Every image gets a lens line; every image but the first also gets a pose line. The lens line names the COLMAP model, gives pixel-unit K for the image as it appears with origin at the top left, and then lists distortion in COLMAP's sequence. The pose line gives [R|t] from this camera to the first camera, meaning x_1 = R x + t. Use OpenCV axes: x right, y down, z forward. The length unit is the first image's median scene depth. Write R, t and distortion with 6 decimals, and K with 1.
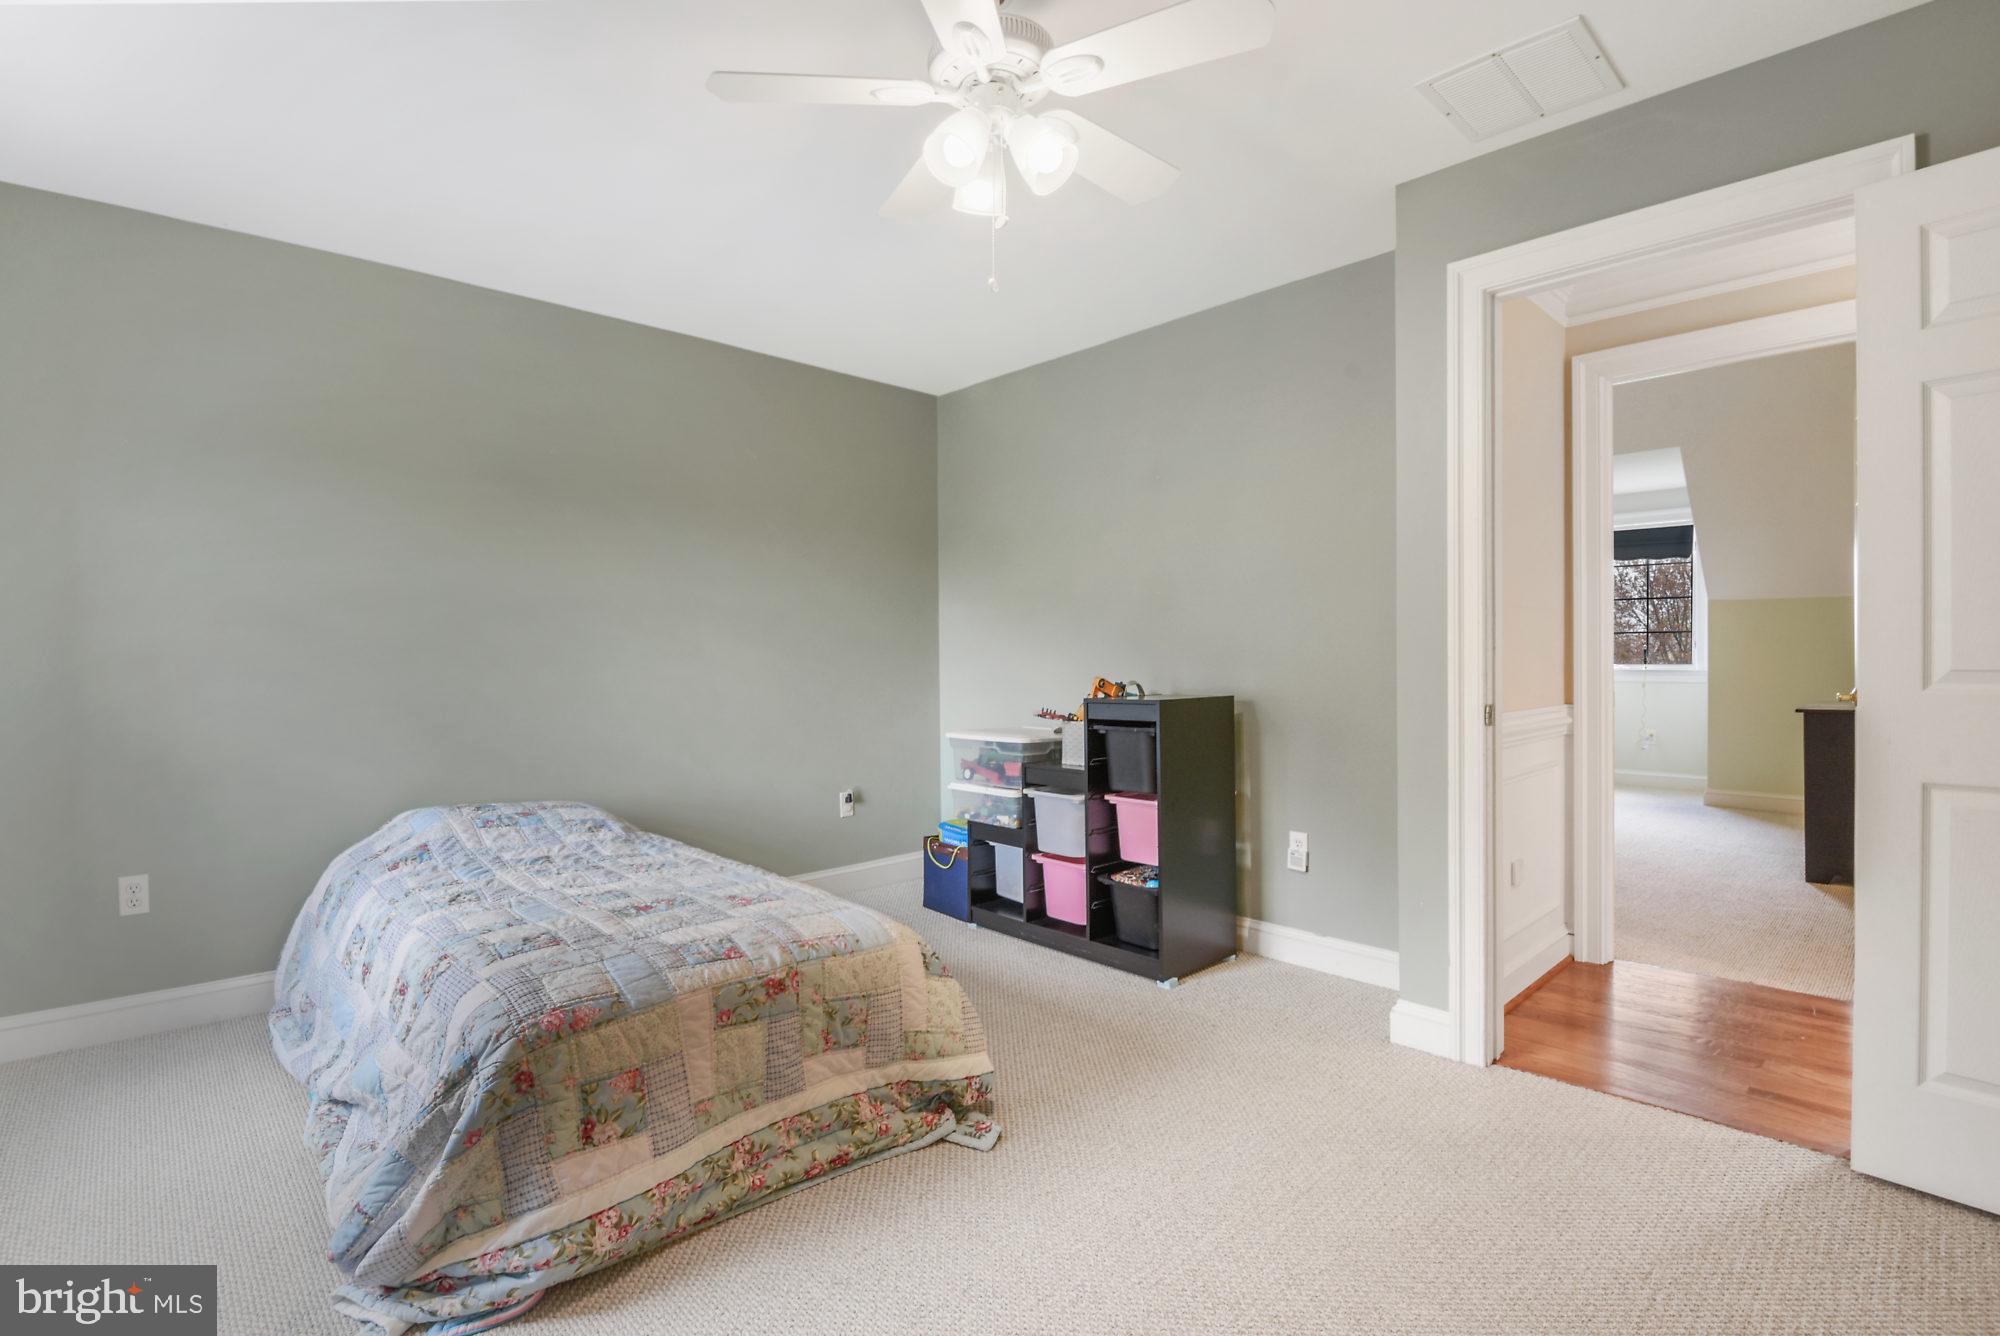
lens RADIAL K [[970.4, 0, 994.0], [0, 970.4, 668.1], [0, 0, 1]] dist [-0.005275, -0.001312]
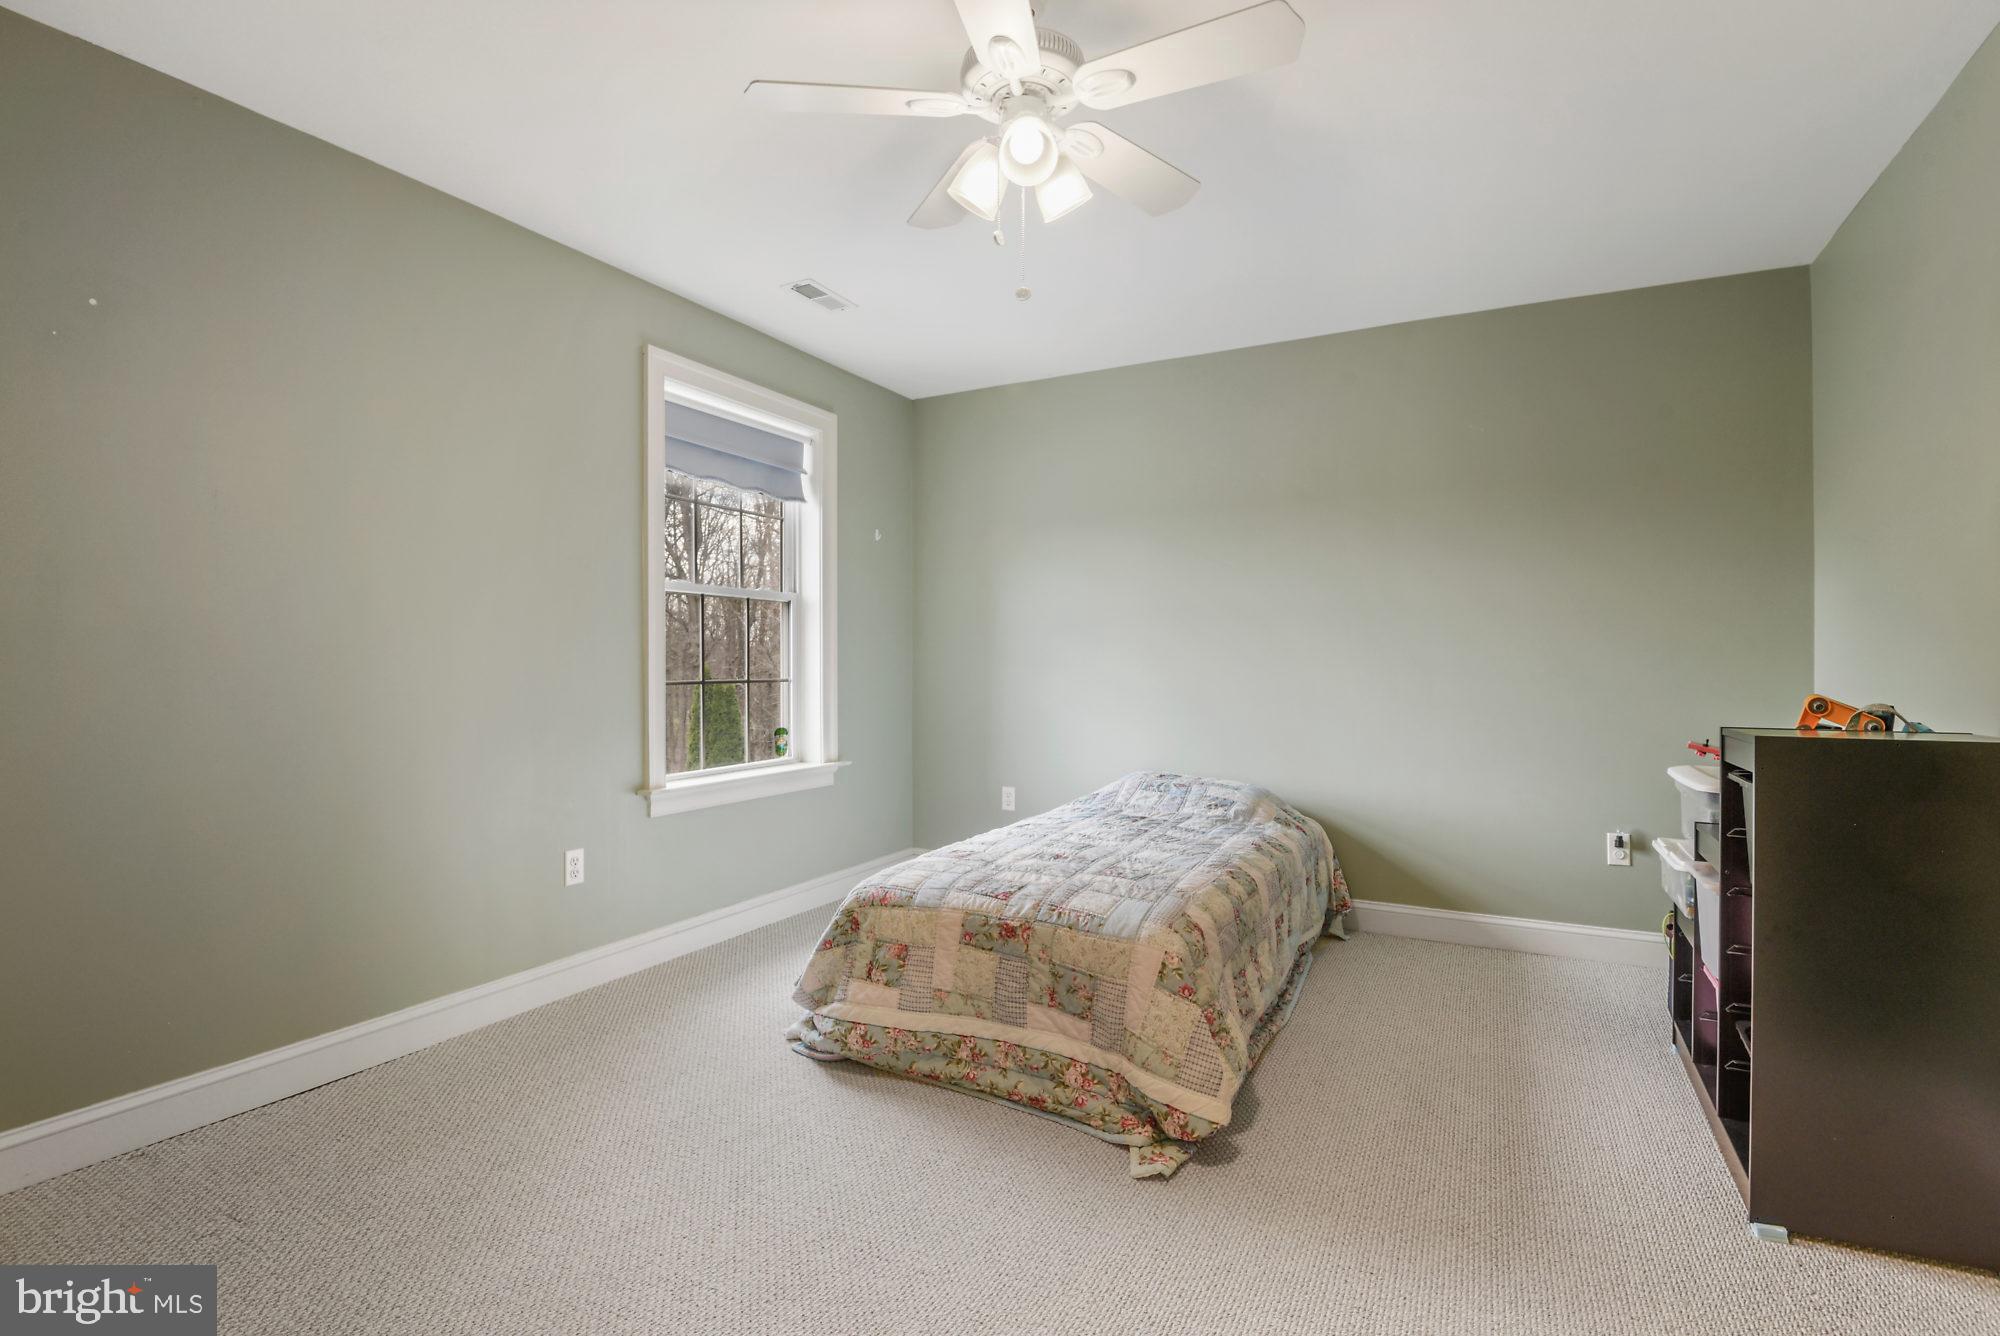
lens RADIAL K [[970.4, 0, 999.9], [0, 970.4, 673.1], [0, 0, 1]] dist [-0.005275, -0.001312]
pose [[0.299236, 0.022977, -0.953902, 0.902353], [-0.017039, 0.999679, 0.018735, -0.012948], [0.954027, 0.010647, 0.299532, 0.620622]]
